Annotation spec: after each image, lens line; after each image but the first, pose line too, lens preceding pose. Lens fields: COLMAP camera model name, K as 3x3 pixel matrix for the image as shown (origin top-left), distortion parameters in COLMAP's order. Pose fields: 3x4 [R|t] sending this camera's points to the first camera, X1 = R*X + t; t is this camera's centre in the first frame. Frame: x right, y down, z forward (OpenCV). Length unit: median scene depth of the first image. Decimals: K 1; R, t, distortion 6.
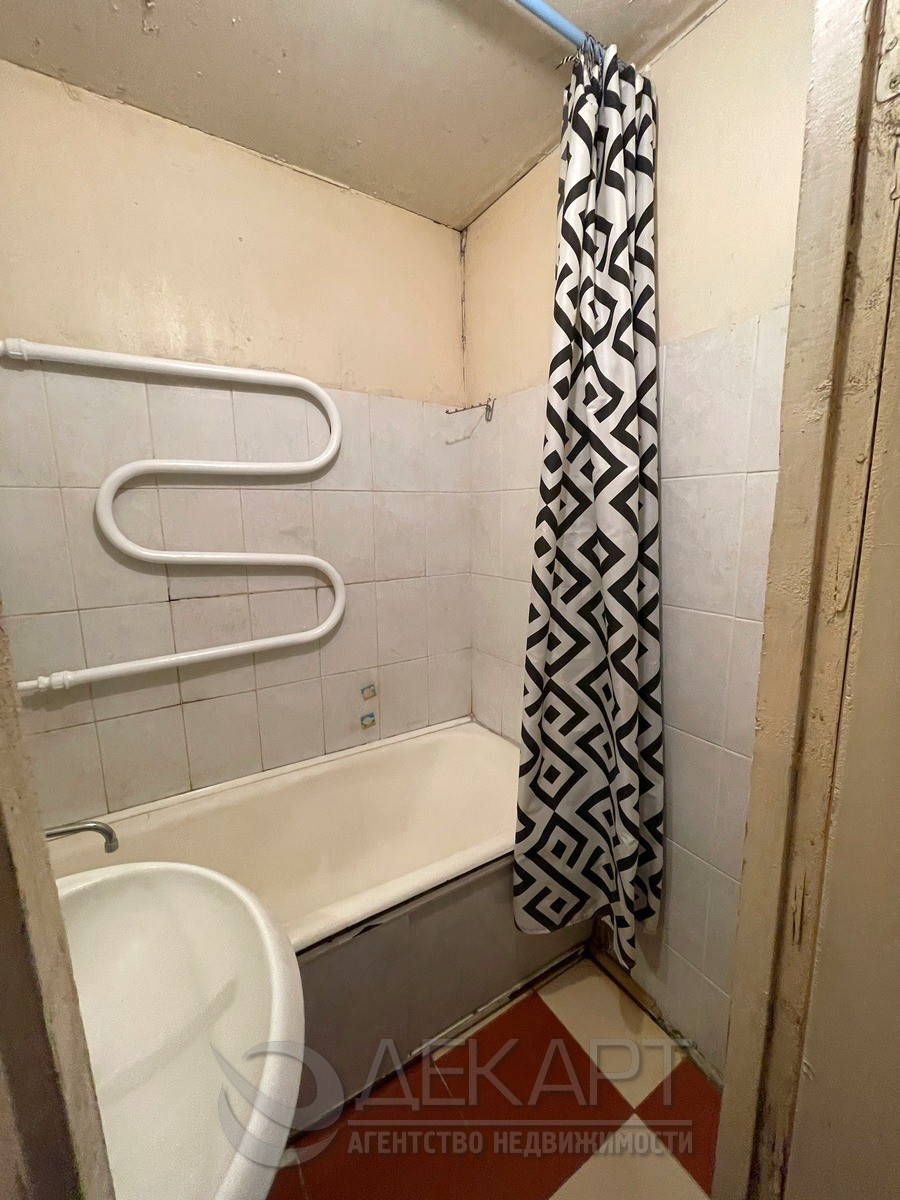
lens RADIAL K [[487.4, 0, 447.4], [0, 487.4, 595.4], [0, 0, 1]] dist [-0.003231, -0.000264]
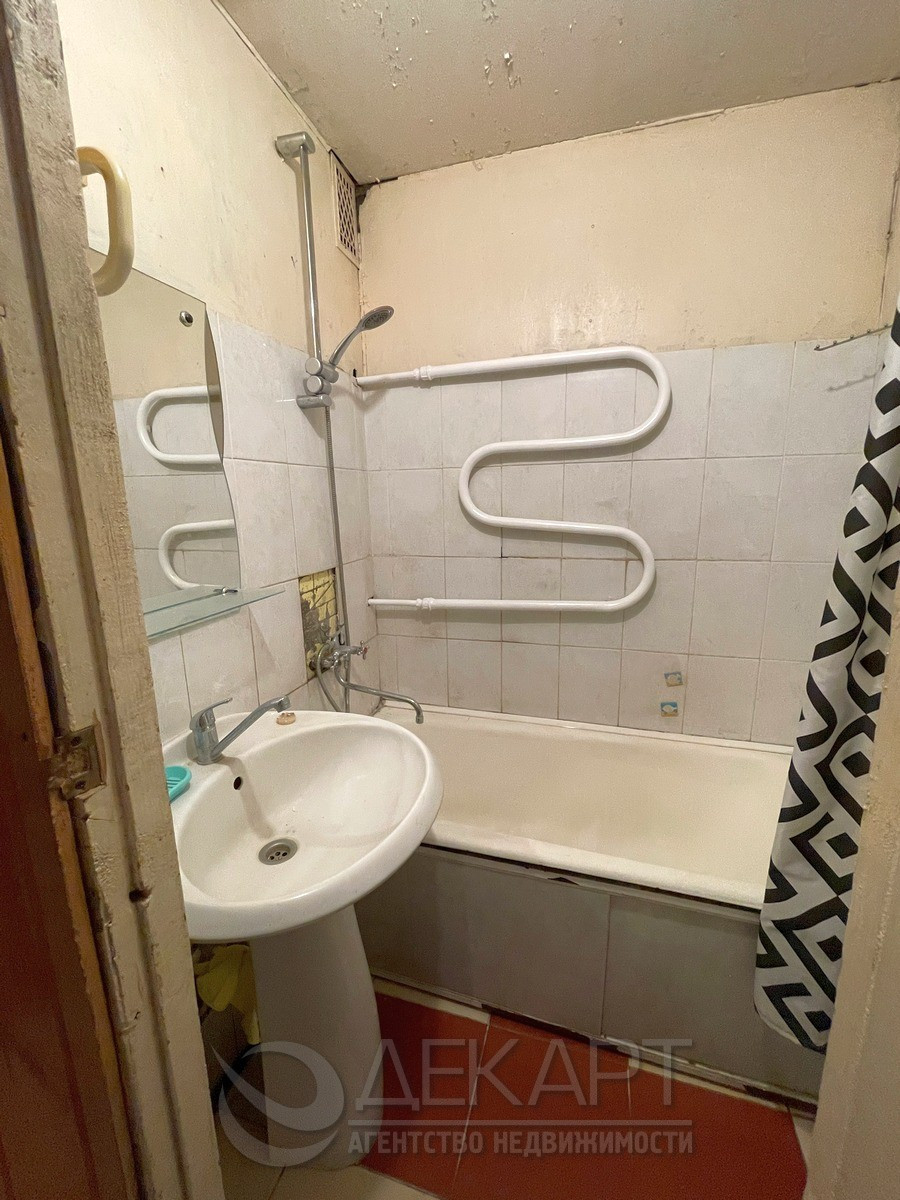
lens RADIAL K [[487.4, 0, 446.4], [0, 487.4, 593.9], [0, 0, 1]] dist [-0.003231, -0.000264]
pose [[0.651096, 0.146904, -0.744643, 0.309472], [-0.117960, 0.988755, 0.091922, 0.006604], [0.749773, 0.027988, 0.661103, 0.084291]]
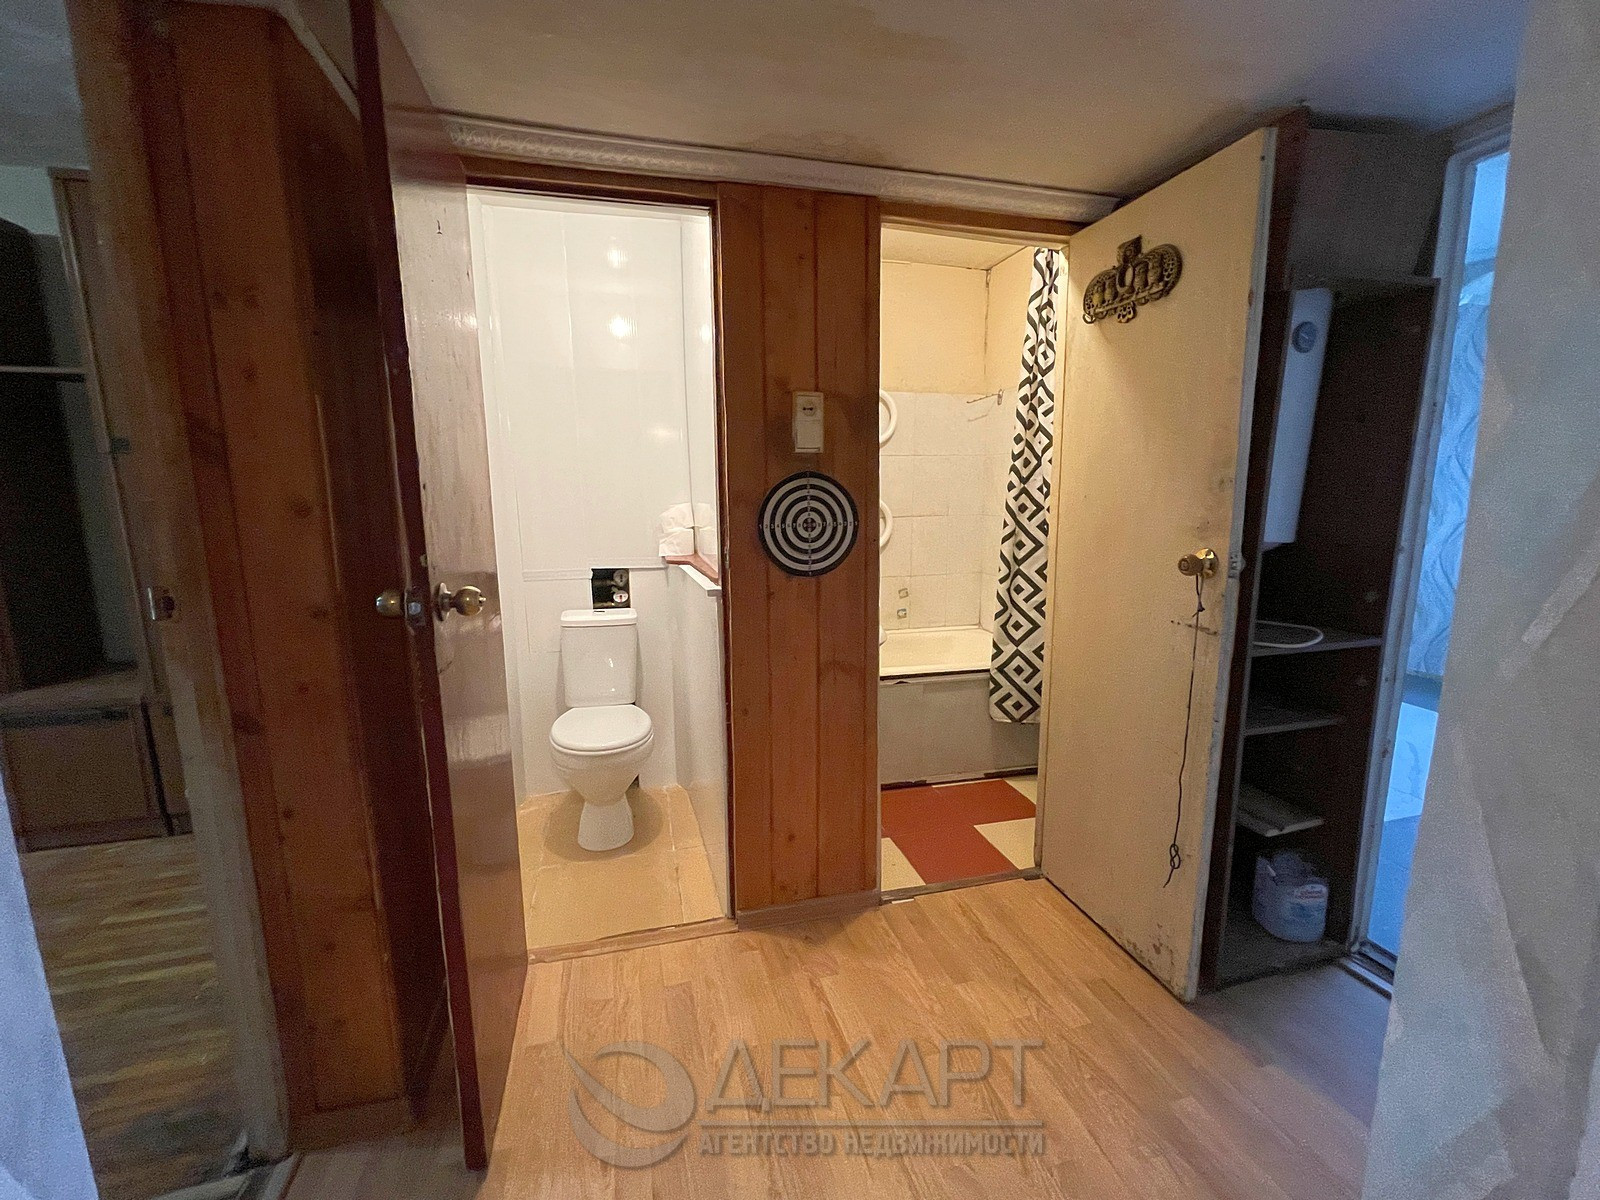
lens RADIAL K [[649.9, 0, 787.8], [0, 649.9, 584.7], [0, 0, 1]] dist [-0.003231, -0.000264]
pose [[0.950857, 0.048137, -0.305867, 0.142296], [-0.051942, 0.998641, -0.004308, 0.277826], [0.305243, 0.019984, 0.952065, -1.335287]]
